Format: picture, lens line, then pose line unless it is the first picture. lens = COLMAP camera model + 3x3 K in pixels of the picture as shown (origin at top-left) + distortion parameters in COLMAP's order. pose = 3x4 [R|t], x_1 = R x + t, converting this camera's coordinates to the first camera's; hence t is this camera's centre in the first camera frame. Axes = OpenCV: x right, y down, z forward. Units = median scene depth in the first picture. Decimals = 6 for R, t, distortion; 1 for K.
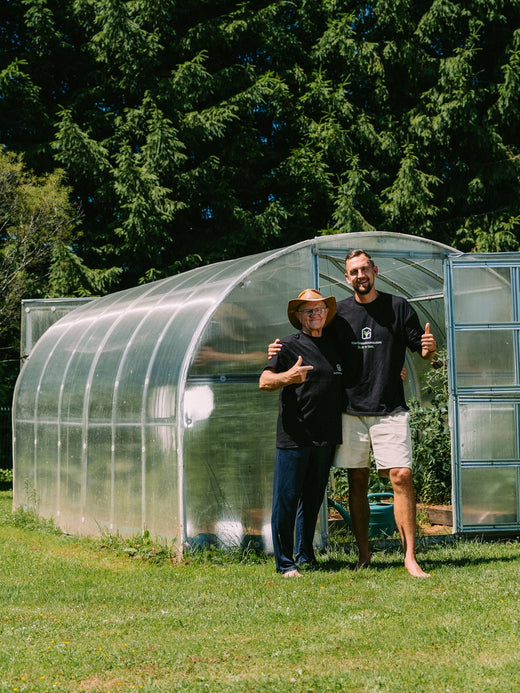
lens RADIAL K [[2182.8, 0, 260.0], [0, 2182.8, 346.5], [0, 0, 1]] dist [-0.003600, 0.391348]
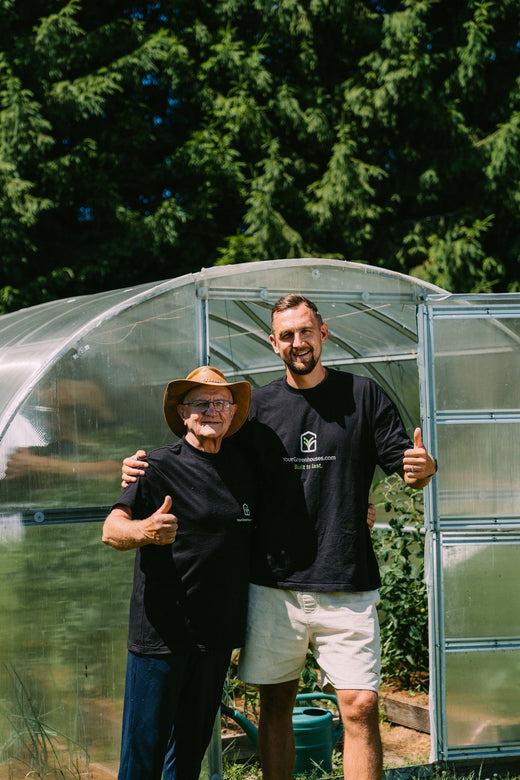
lens RADIAL K [[1746.4, 0, 260.0], [0, 1746.4, 390.0], [0, 0, 1]] dist [0.054897, -0.509890]
pose [[0.999444, 0.000035, 0.033345, 0.018158], [-0.001627, 0.998859, 0.047735, -0.028751], [-0.033306, -0.047763, 0.998303, 0.379937]]
